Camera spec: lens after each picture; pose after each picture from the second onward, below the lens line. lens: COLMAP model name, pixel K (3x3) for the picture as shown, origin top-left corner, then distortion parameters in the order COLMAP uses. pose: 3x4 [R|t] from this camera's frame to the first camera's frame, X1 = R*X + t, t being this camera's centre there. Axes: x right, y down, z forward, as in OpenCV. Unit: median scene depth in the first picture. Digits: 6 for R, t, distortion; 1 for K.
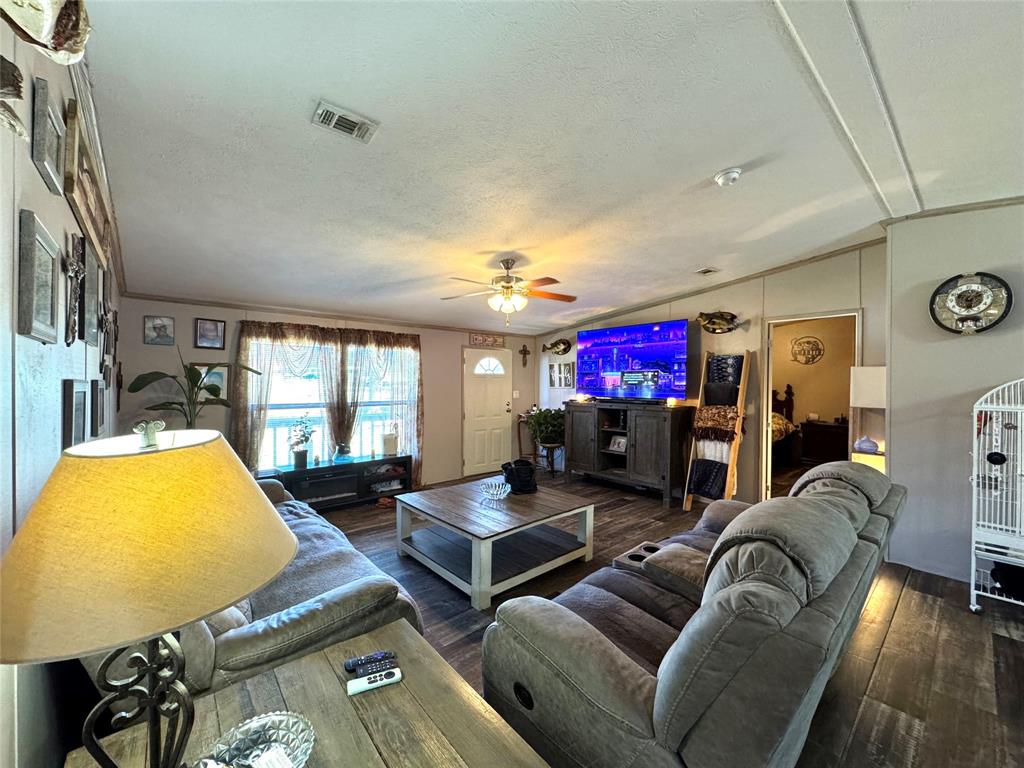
lens RADIAL K [[412.5, 0, 514.3], [0, 412.5, 384.1], [0, 0, 1]] dist [-0.001469, 0.000245]
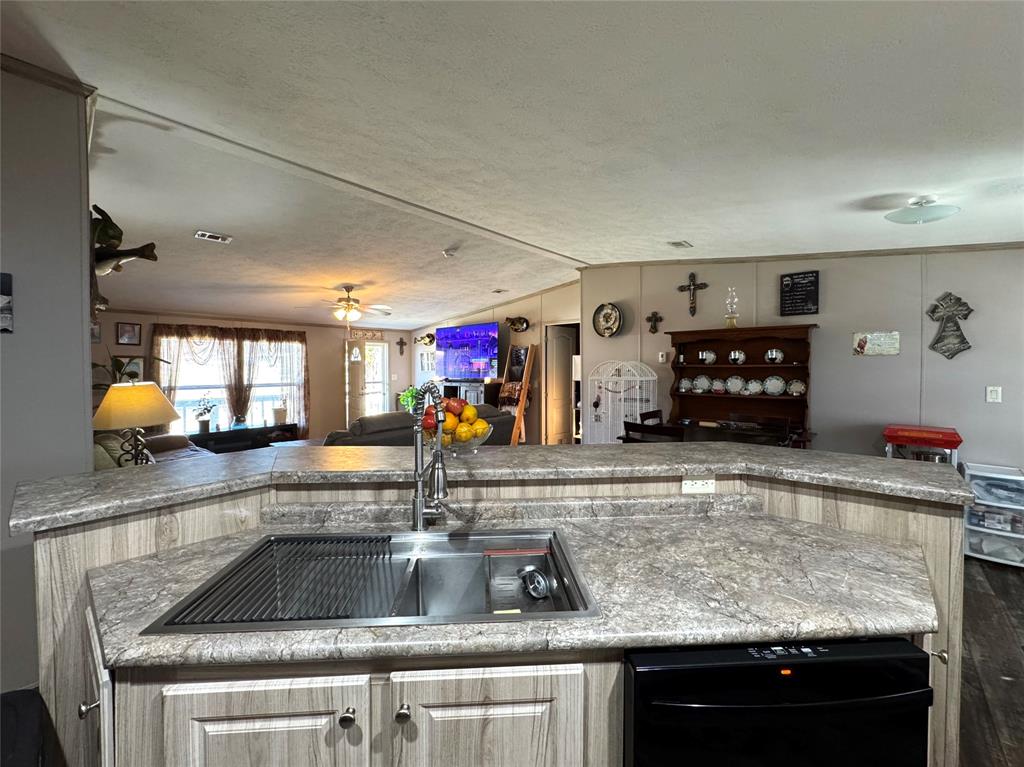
lens RADIAL K [[412.5, 0, 509.4], [0, 412.5, 375.1], [0, 0, 1]] dist [-0.001469, 0.000245]
pose [[0.990843, -0.013473, 0.134349, 0.276009], [0.011901, 0.999851, 0.012497, 0.009313], [-0.134497, -0.010784, 0.990855, -0.444859]]
